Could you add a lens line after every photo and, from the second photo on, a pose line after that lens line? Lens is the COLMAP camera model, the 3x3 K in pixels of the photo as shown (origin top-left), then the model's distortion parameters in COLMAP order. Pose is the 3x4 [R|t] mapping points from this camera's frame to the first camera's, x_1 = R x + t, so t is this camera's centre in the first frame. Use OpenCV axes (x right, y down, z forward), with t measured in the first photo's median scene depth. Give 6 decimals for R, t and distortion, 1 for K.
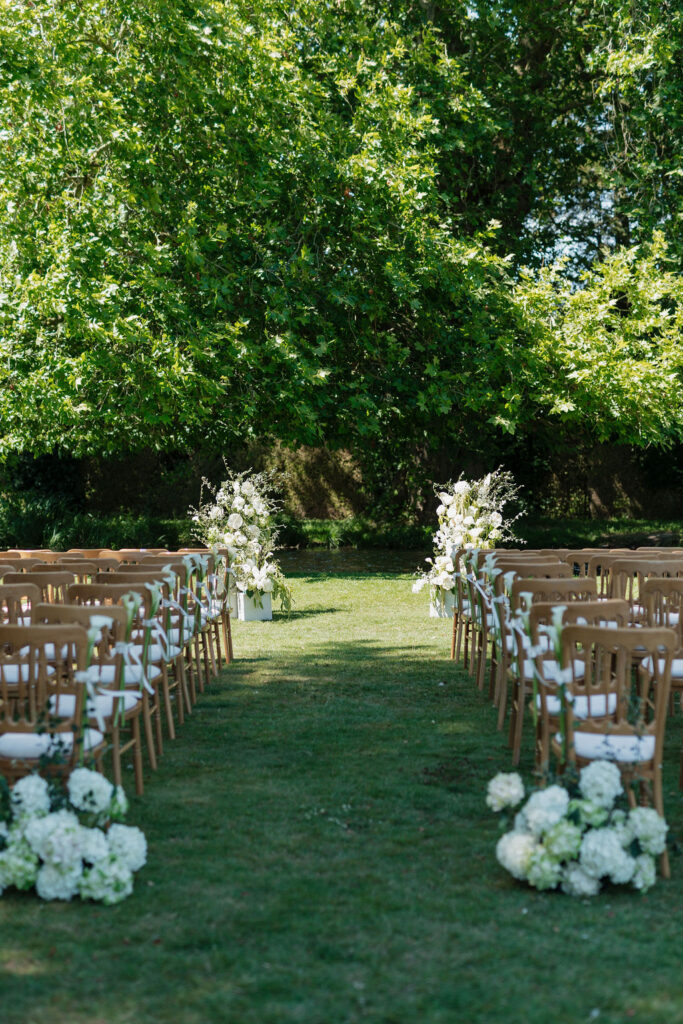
lens RADIAL K [[1499.8, 0, 342.8], [0, 1499.8, 512.6], [0, 0, 1]] dist [0.007200, 0.000000]
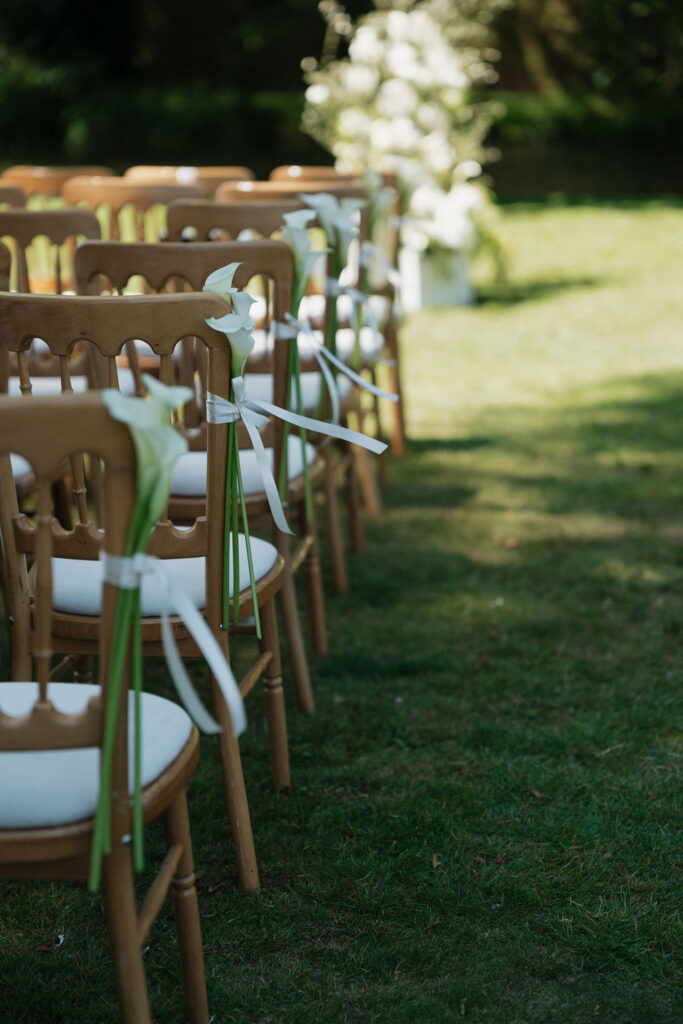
lens RADIAL K [[2134.6, 0, 341.4], [0, 2134.6, 513.1], [0, 0, 1]] dist [0.012500, 0.000000]
pose [[0.996526, 0.011576, -0.082471, -0.033965], [0.004869, 0.980501, 0.196456, 0.001663], [0.083137, -0.196175, 0.977038, 0.329719]]
